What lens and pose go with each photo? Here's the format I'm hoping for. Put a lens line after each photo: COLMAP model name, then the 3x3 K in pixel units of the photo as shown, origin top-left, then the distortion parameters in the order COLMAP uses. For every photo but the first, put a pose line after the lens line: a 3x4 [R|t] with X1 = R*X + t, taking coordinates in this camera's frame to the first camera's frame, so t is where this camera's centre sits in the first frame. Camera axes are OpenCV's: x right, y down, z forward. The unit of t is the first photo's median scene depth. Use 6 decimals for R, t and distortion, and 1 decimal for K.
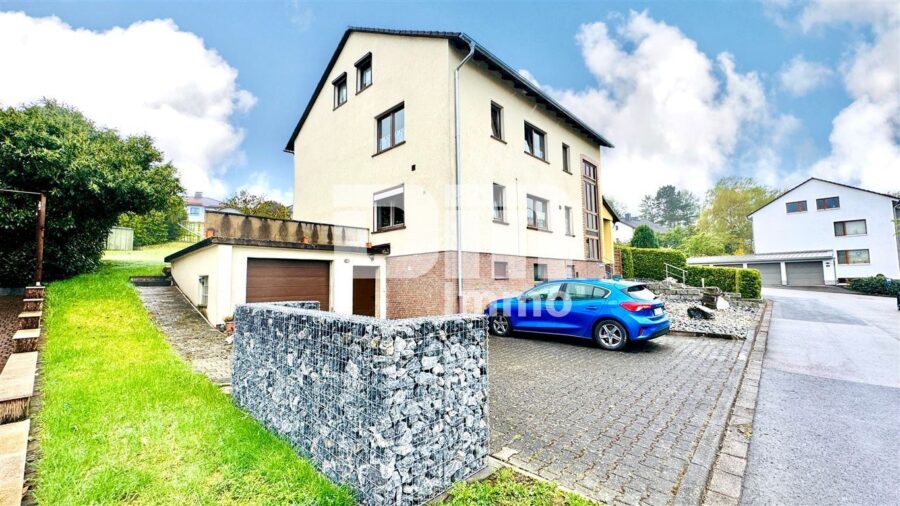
lens RADIAL K [[357.2, 0, 452.2], [0, 357.2, 253.2], [0, 0, 1]] dist [0.000107, 0.000009]
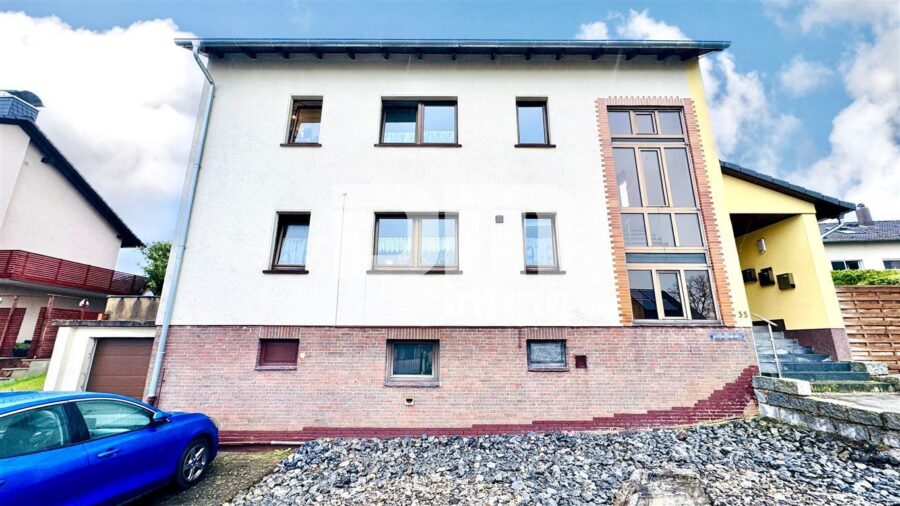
lens RADIAL K [[330.1, 0, 451.4], [0, 330.1, 258.3], [0, 0, 1]] dist [0.000491, 0.000037]
pose [[0.684835, -0.165366, -0.709686, 0.644147], [0.039553, 0.980910, -0.190396, 0.008336], [0.727624, 0.102320, 0.678303, 0.747818]]
